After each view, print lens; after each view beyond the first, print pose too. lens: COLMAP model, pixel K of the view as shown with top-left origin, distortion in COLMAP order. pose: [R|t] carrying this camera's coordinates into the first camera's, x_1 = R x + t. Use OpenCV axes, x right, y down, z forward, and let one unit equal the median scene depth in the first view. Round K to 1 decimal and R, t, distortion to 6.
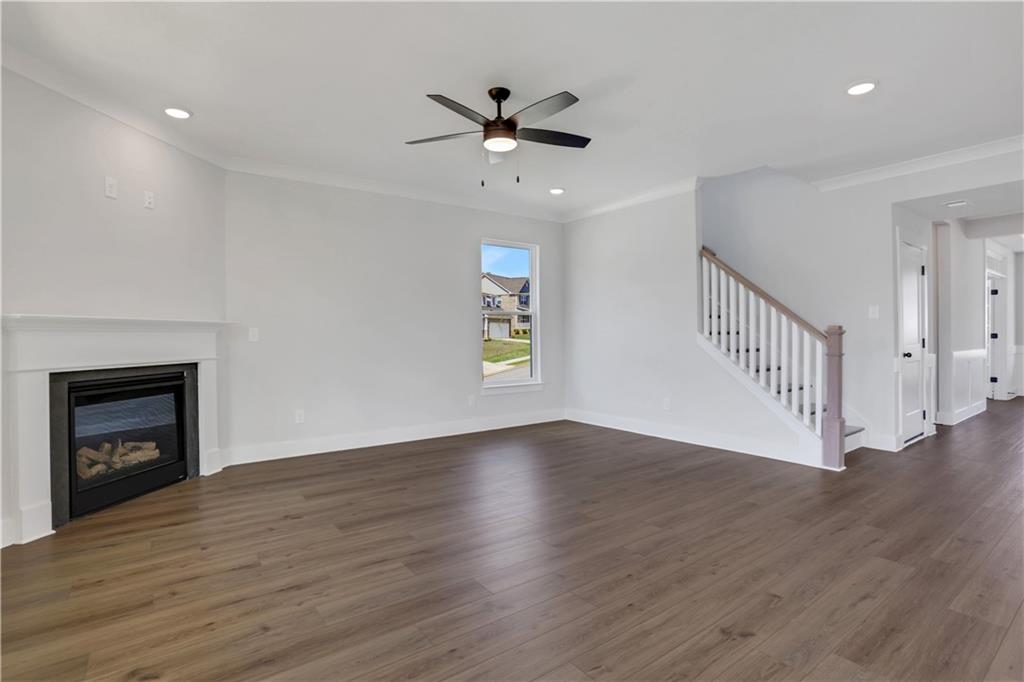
lens RADIAL K [[510.3, 0, 541.8], [0, 510.3, 338.5], [0, 0, 1]] dist [-0.049181, 0.020252]
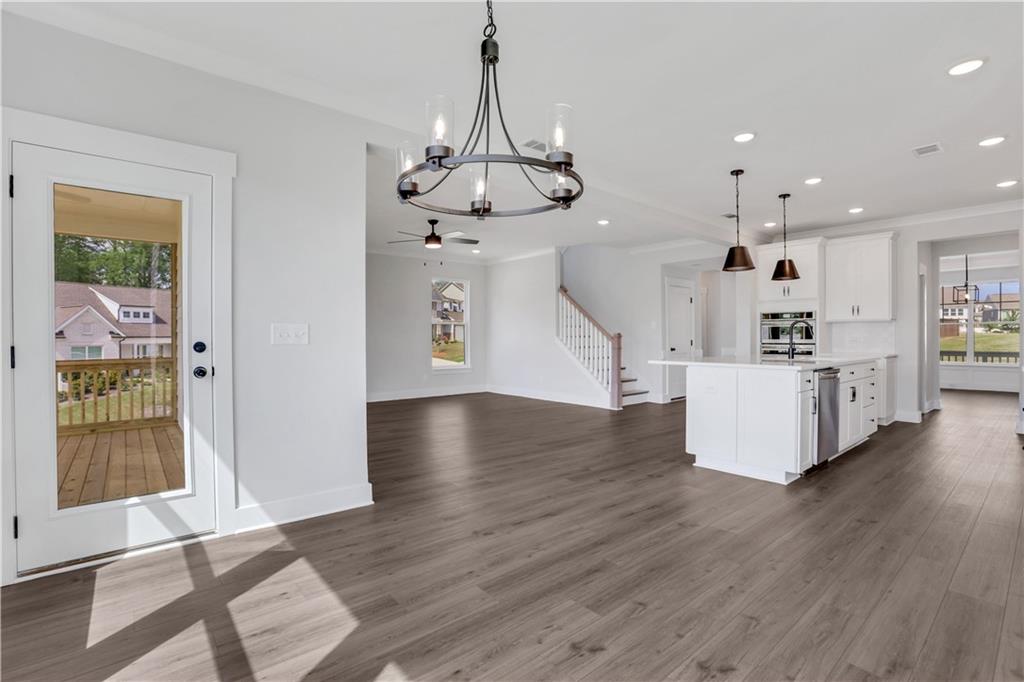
lens RADIAL K [[492.8, 0, 512.0], [0, 492.8, 341.0], [0, 0, 1]] dist [-0.000408, 0.000152]
pose [[0.999981, -0.006057, 0.001275, 0.169356], [0.006051, 0.999969, 0.005131, -0.005874], [-0.001306, -0.005123, 0.999986, -0.734217]]
